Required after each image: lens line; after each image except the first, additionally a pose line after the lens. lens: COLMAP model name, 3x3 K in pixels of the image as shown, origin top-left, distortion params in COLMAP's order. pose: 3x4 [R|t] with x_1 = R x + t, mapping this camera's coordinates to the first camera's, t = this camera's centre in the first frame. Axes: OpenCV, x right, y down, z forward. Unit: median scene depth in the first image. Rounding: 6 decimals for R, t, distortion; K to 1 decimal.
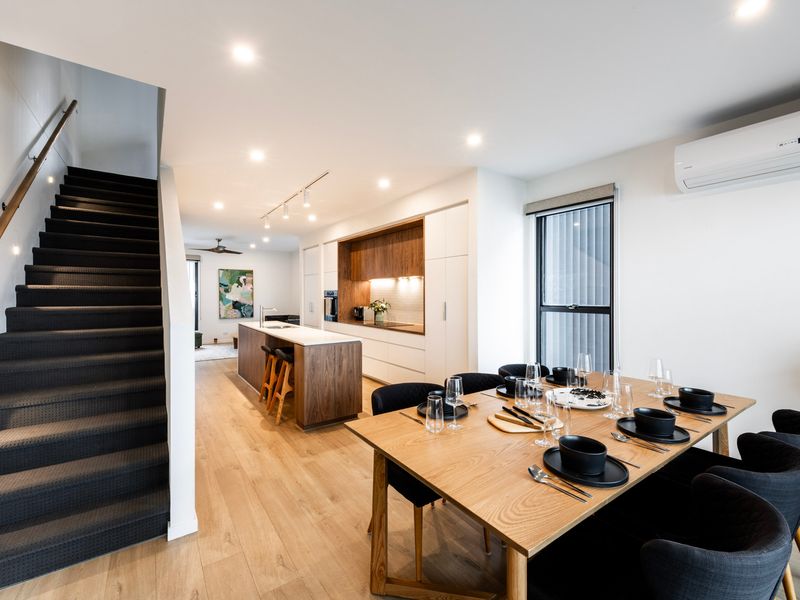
lens RADIAL K [[358.0, 0, 398.2], [0, 358.0, 294.2], [0, 0, 1]] dist [0.000674, -0.000185]
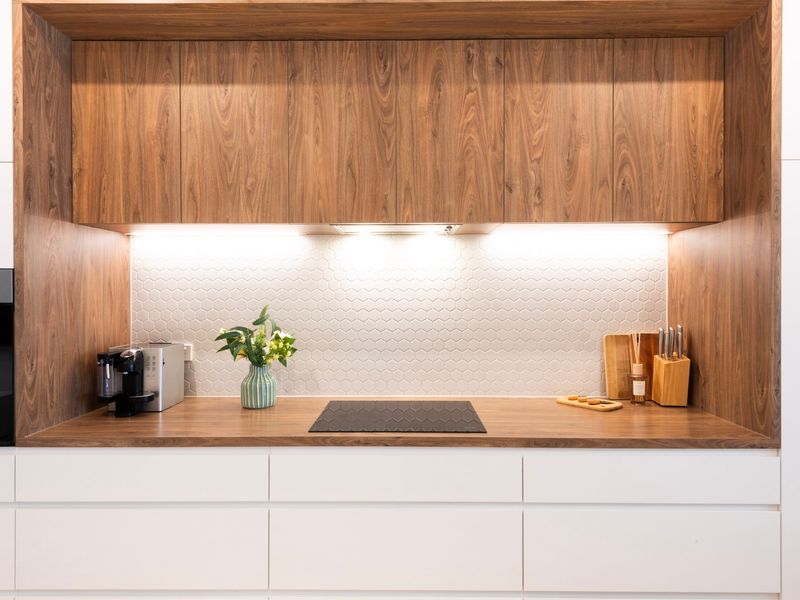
lens RADIAL K [[632.9, 0, 400.8], [0, 632.9, 294.8], [0, 0, 1]] dist [0.053787, 0.003350]
pose [[0.577270, -0.002960, 0.816548, -0.499869], [0.001874, 0.999996, 0.002300, 0.003325], [-0.816551, 0.000202, 0.577273, 0.995671]]
